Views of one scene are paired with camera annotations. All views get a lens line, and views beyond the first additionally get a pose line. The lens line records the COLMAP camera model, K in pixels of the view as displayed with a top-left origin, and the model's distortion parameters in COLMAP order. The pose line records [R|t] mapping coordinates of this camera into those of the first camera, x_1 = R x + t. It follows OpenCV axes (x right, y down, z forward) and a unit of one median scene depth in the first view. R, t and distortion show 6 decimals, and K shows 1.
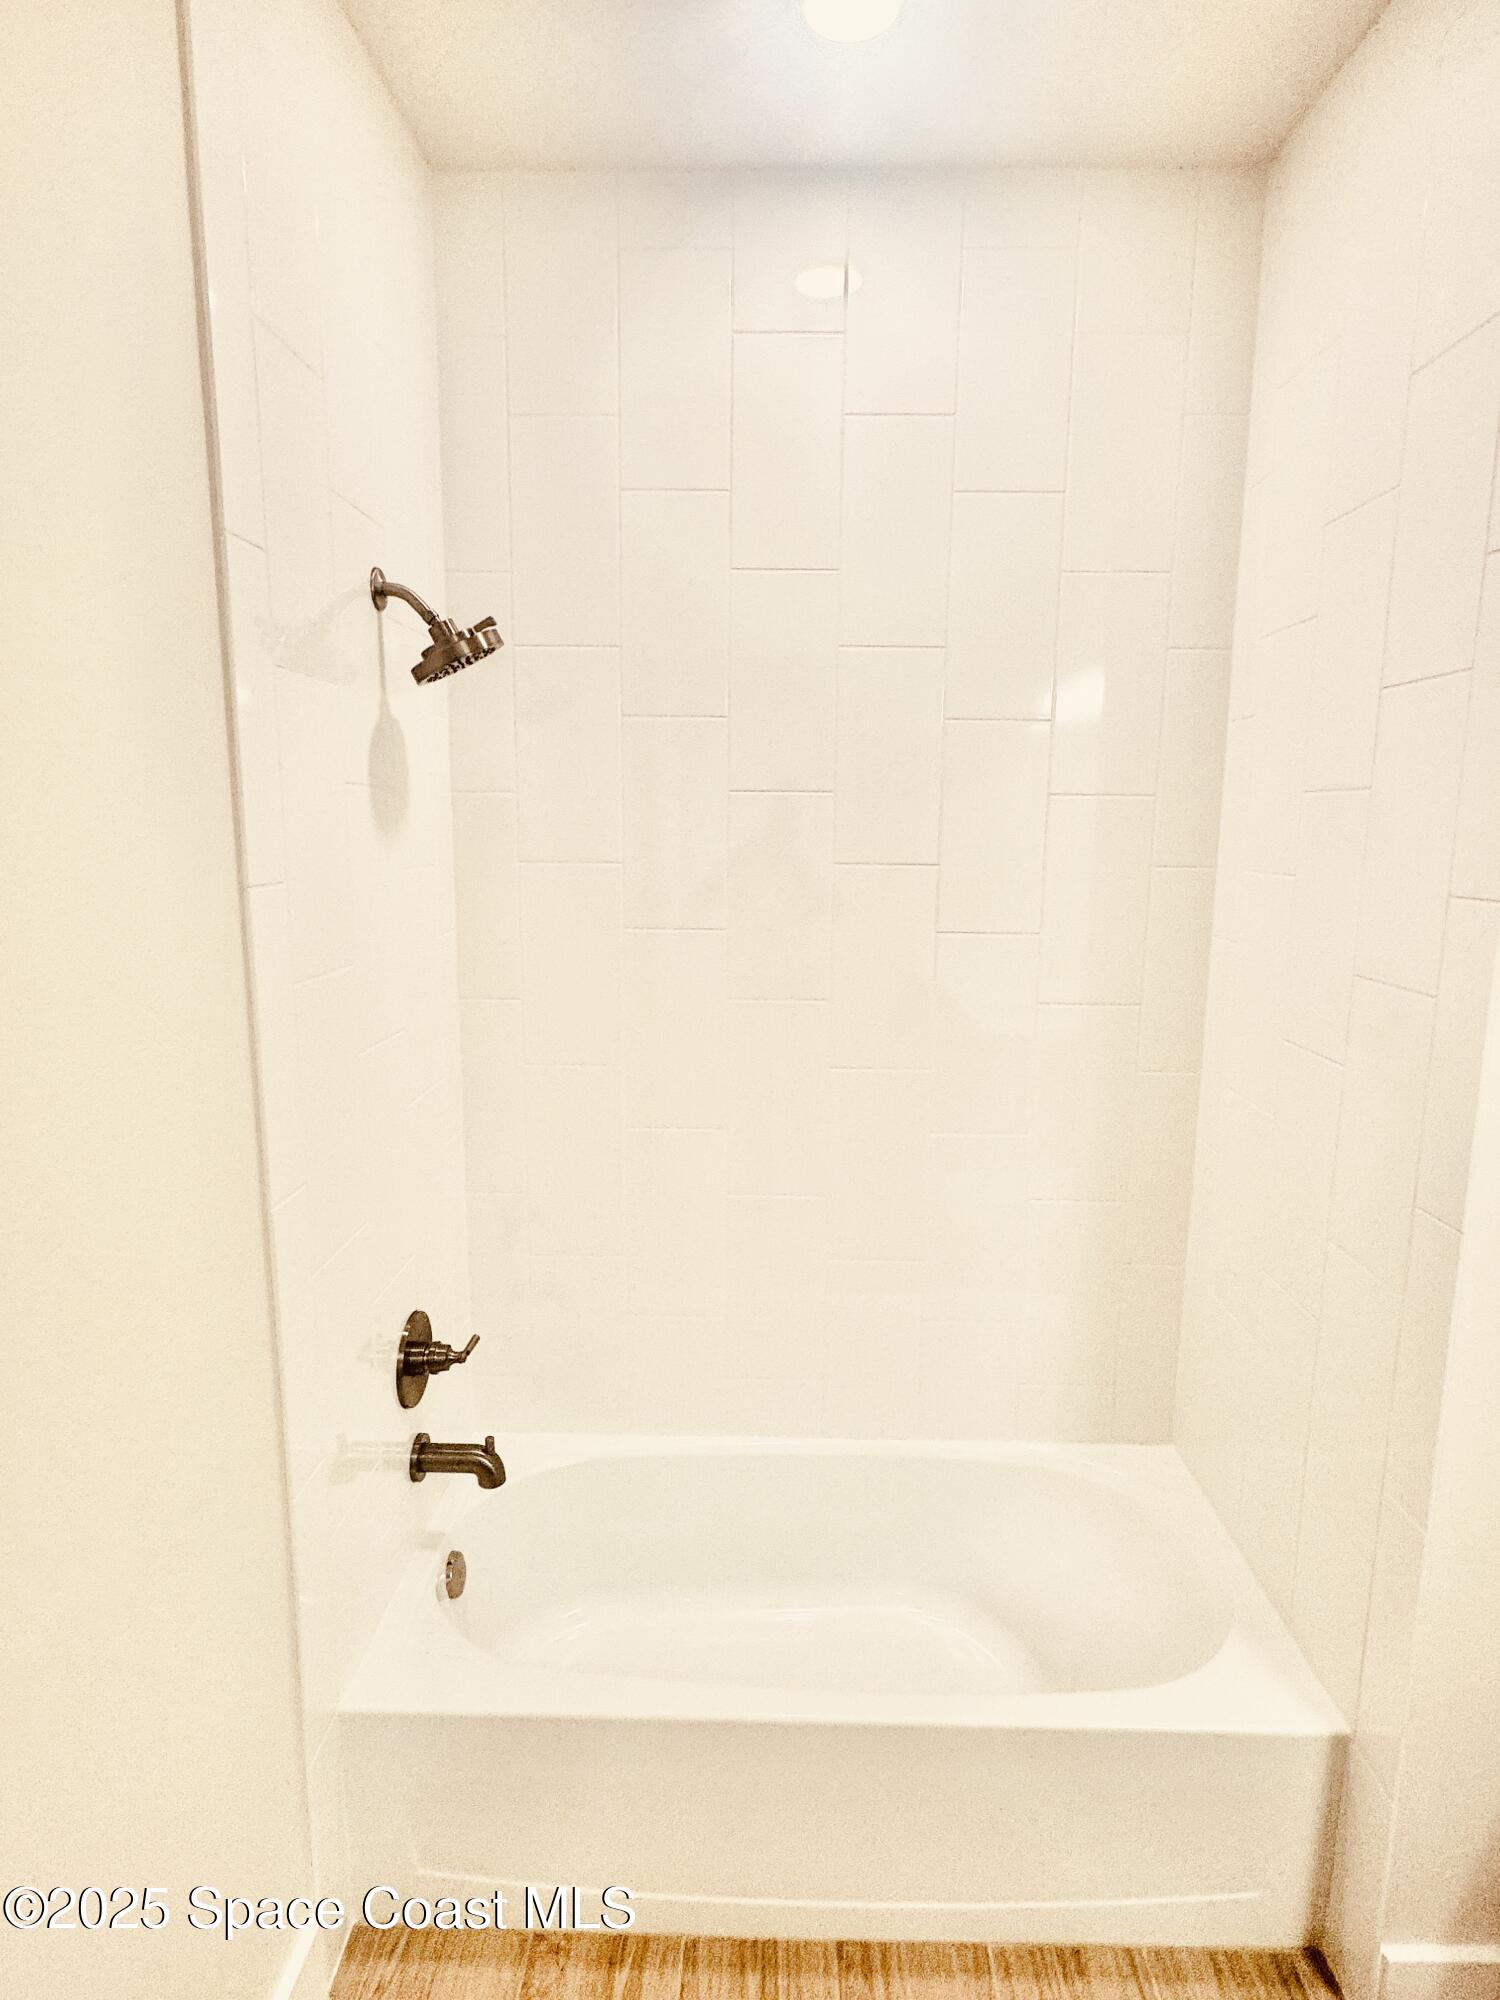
lens RADIAL K [[1049.0, 0, 757.6], [0, 1049.0, 998.6], [0, 0, 1]] dist [-0.008243, -0.000851]
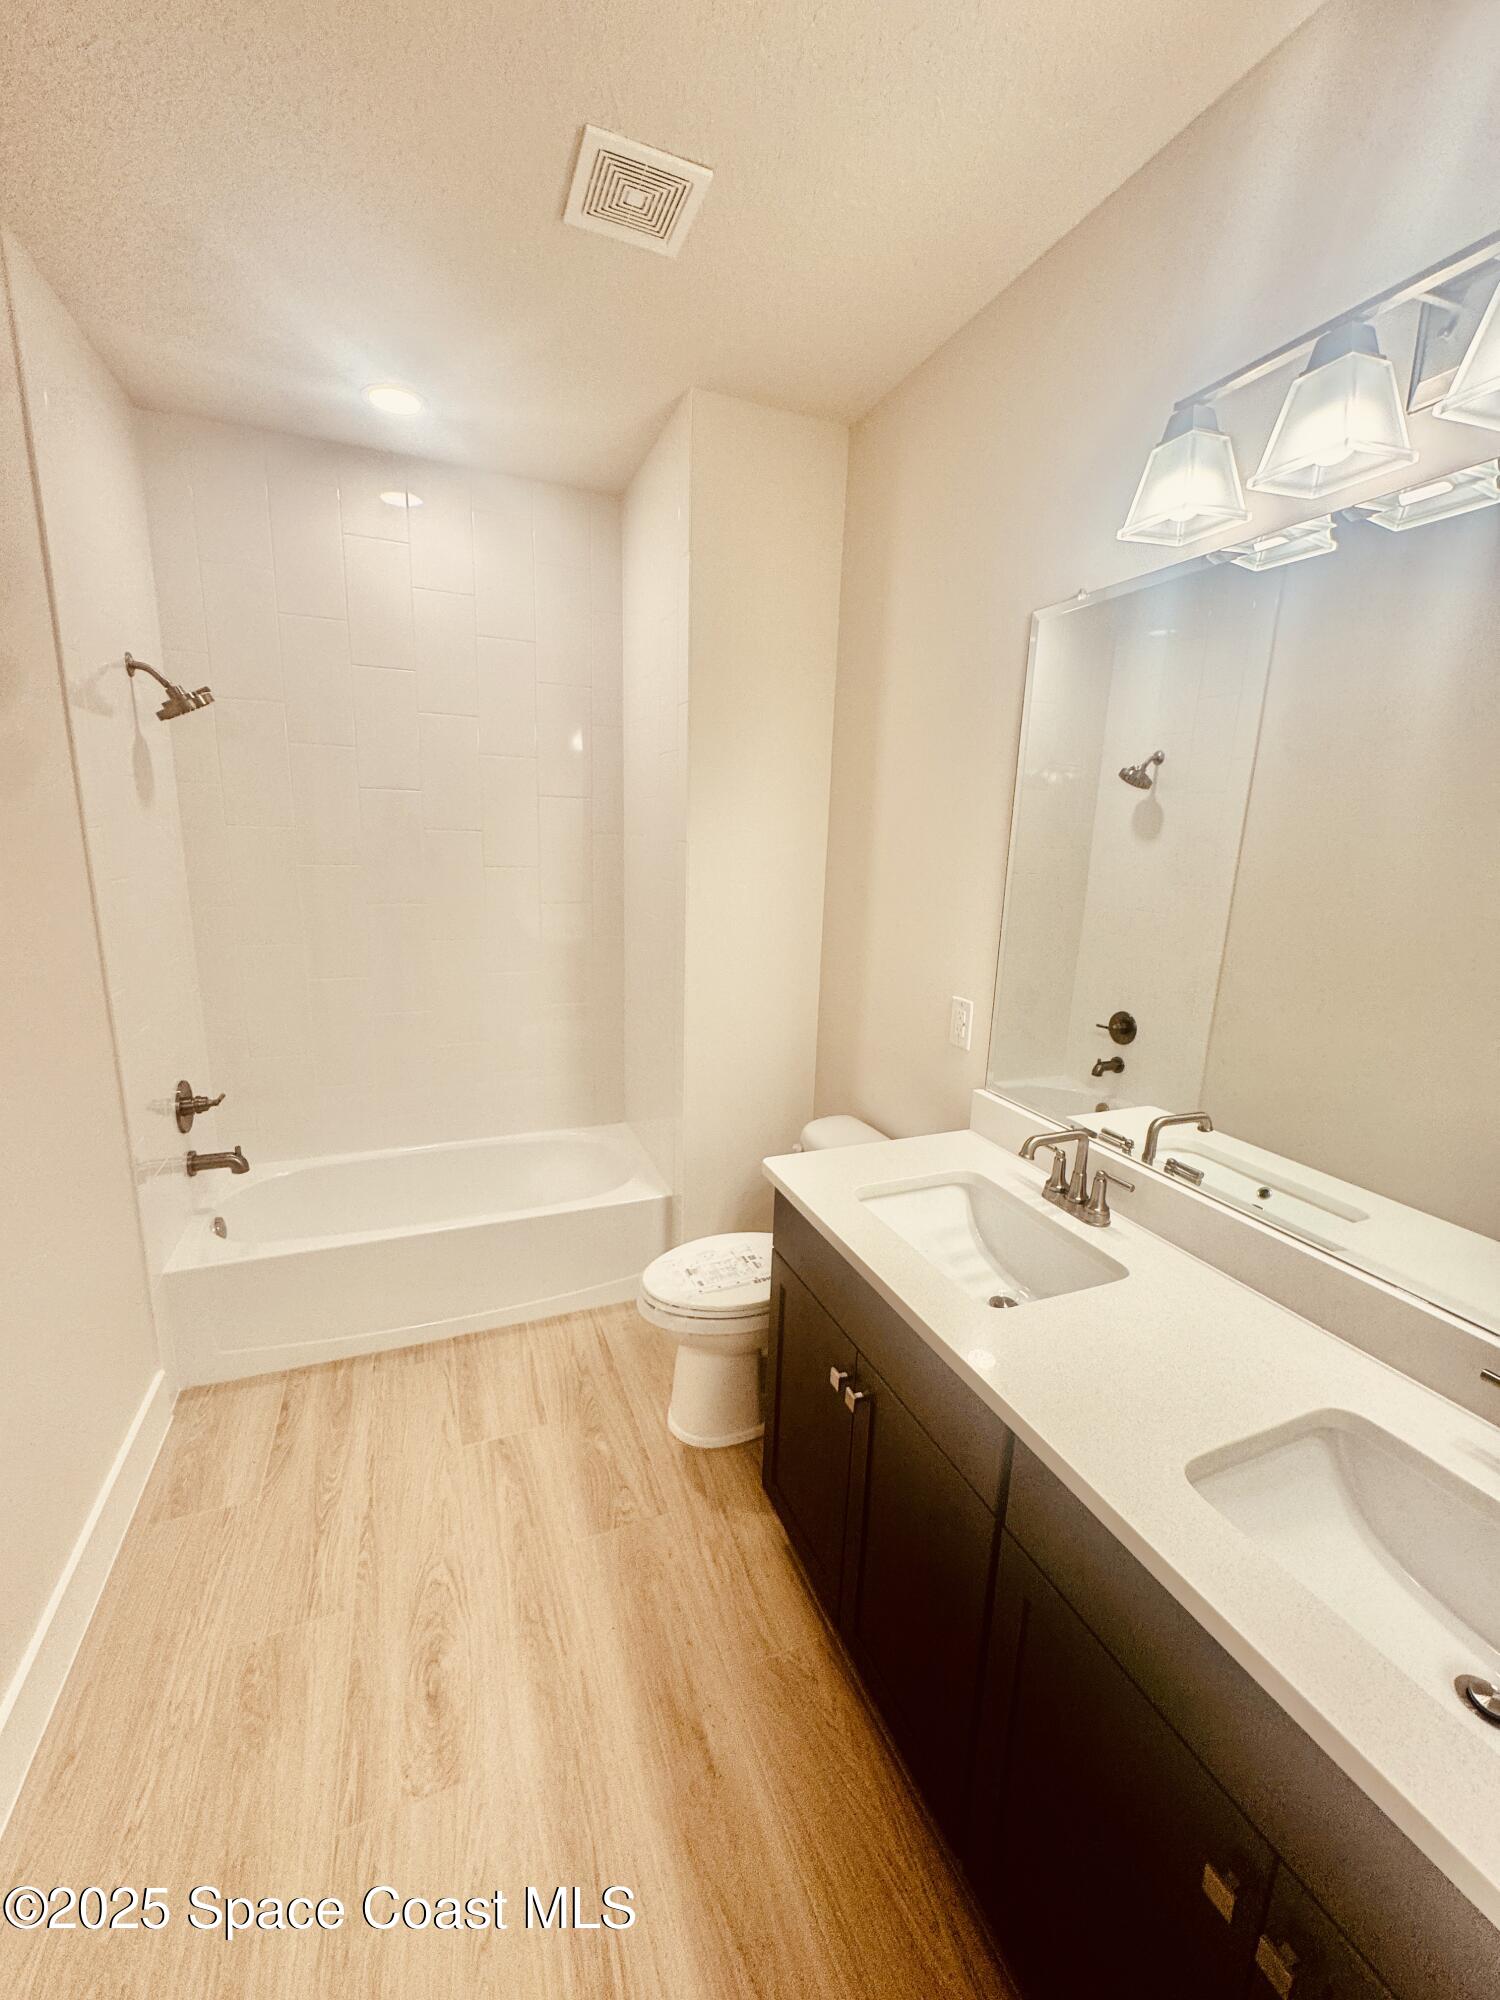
lens RADIAL K [[801.4, 0, 738.2], [0, 801.4, 1000.1], [0, 0, 1]] dist [0.001911, -0.000554]
pose [[0.922151, -0.066077, 0.381144, 0.032743], [0.042836, 0.996686, 0.069152, 0.123047], [-0.384451, -0.047442, 0.921926, -0.663745]]
